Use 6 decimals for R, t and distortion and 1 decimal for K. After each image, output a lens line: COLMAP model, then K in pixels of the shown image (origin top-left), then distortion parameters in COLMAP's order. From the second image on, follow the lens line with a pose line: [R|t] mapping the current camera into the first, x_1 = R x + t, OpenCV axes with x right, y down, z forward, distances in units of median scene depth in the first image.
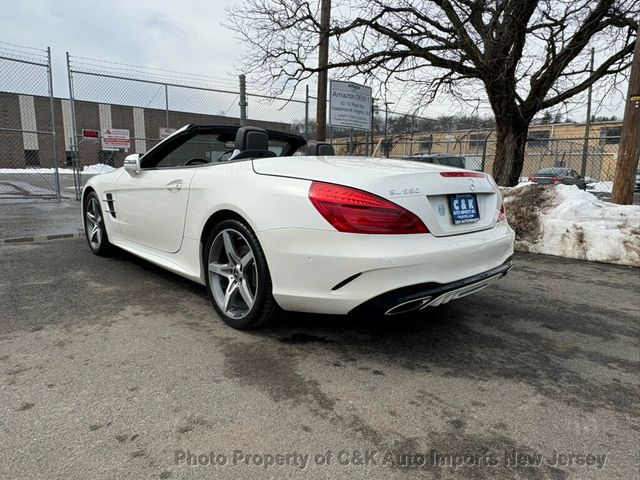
lens RADIAL K [[413.3, 0, 318.7], [0, 413.3, 240.5], [0, 0, 1]] dist [-0.002809, 0.003223]
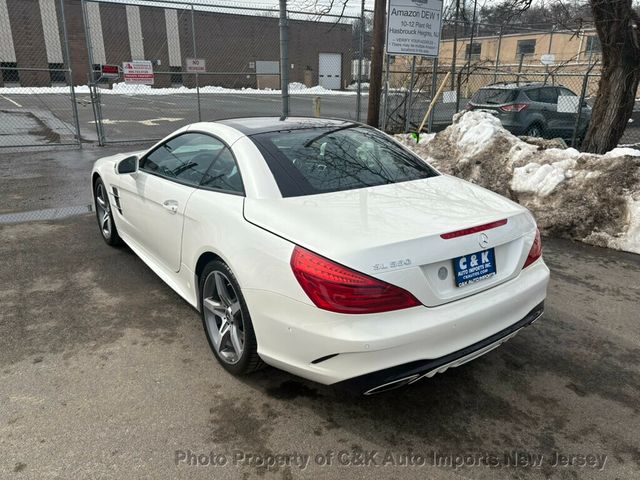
lens RADIAL K [[483.7, 0, 319.0], [0, 483.7, 241.4], [0, 0, 1]] dist [0.051177, -0.054157]
pose [[0.990967, 0.037406, -0.128780, 0.137320], [-0.017288, 0.987931, 0.153926, -0.248153], [0.132984, -0.150310, 0.979654, -0.045646]]
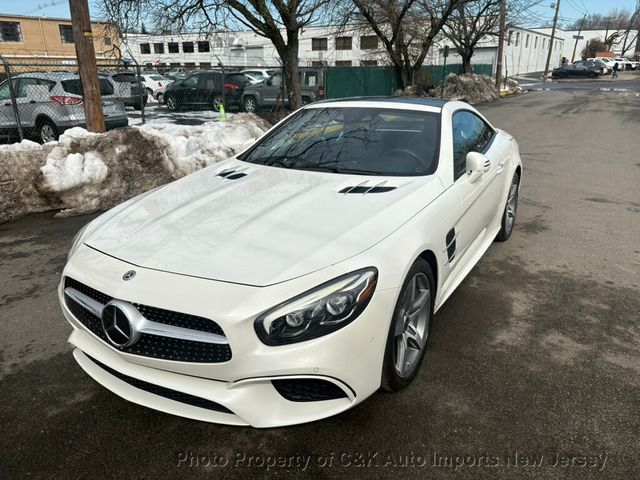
lens RADIAL K [[483.7, 0, 313.1], [0, 483.7, 248.7], [0, 0, 1]] dist [0.051177, -0.054157]
pose [[-0.266331, -0.350016, 0.898085, -1.613679], [0.169190, 0.900296, 0.401052, -0.601852], [-0.948917, 0.258759, -0.180557, 1.935776]]
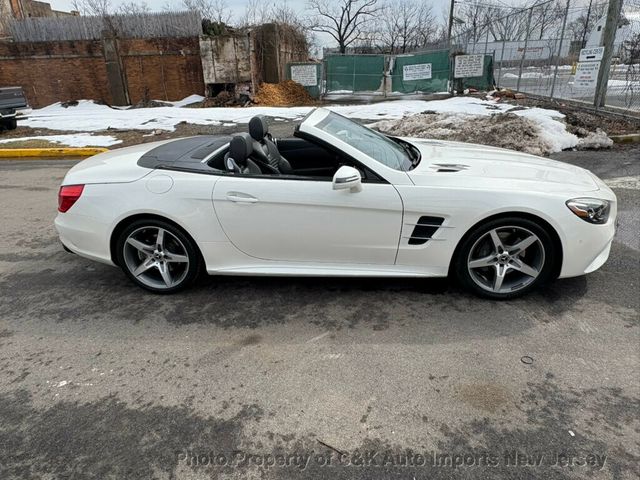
lens RADIAL K [[413.3, 0, 321.0], [0, 413.3, 238.8], [0, 0, 1]] dist [-0.002809, 0.003223]
pose [[-0.763521, 0.254372, -0.593575, 0.656412], [-0.091959, 0.866962, 0.489817, -0.691352], [0.639202, 0.428571, -0.638551, 2.480686]]
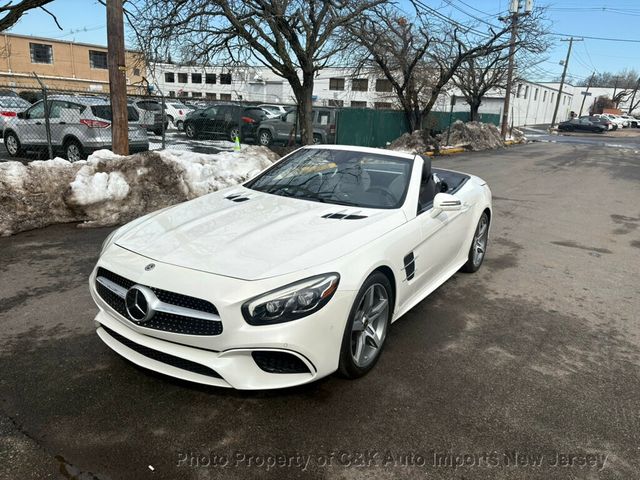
lens RADIAL K [[483.7, 0, 320.5], [0, 483.7, 245.0], [0, 0, 1]] dist [0.051177, -0.054157]
pose [[-0.245670, -0.298655, 0.922199, -1.863585], [0.108803, 0.936847, 0.332384, -0.643932], [-0.963228, 0.181995, -0.197661, 1.933961]]
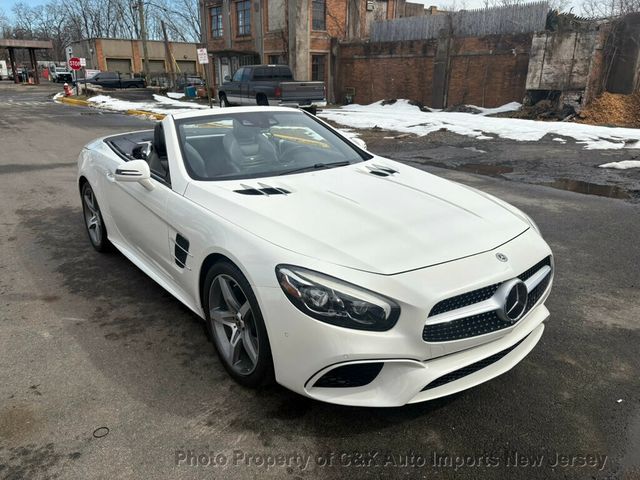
lens RADIAL K [[483.7, 0, 320.1], [0, 483.7, 242.6], [0, 0, 1]] dist [0.051177, -0.054157]
pose [[-0.994363, -0.053510, 0.091533, -0.627921], [-0.003097, 0.877595, 0.479392, -0.728739], [-0.105981, 0.476407, -0.872814, 2.841114]]
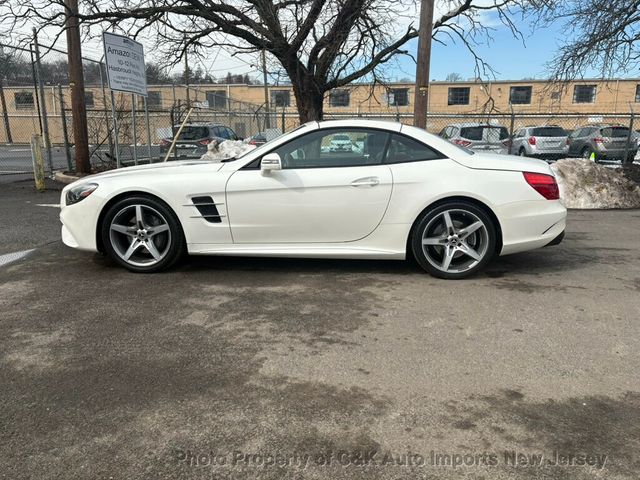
lens RADIAL K [[483.7, 0, 320.7], [0, 483.7, 241.9], [0, 0, 1]] dist [0.051177, -0.054157]
pose [[0.731065, -0.167447, 0.661442, -1.497942], [0.130028, 0.985843, 0.105856, -0.138185], [-0.669803, 0.008619, 0.742488, 0.075934]]
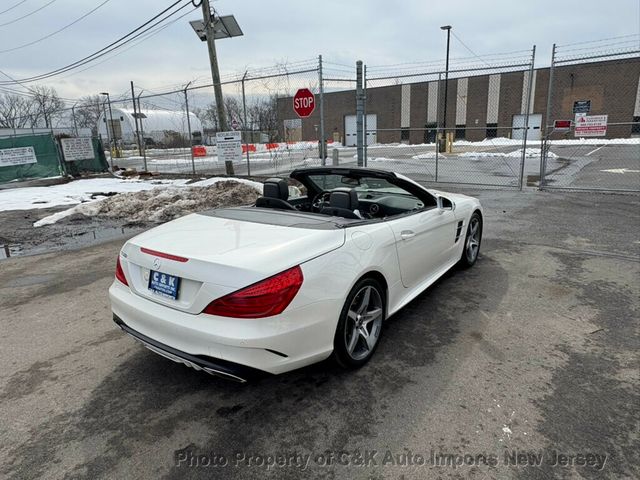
lens RADIAL K [[413.3, 0, 320.3], [0, 413.3, 241.5], [0, 0, 1]] dist [-0.002809, 0.003223]
pose [[0.174018, 0.218976, -0.960087, 1.324768], [-0.128893, 0.971640, 0.198248, -0.415268], [0.976271, 0.089250, 0.197307, 1.048586]]
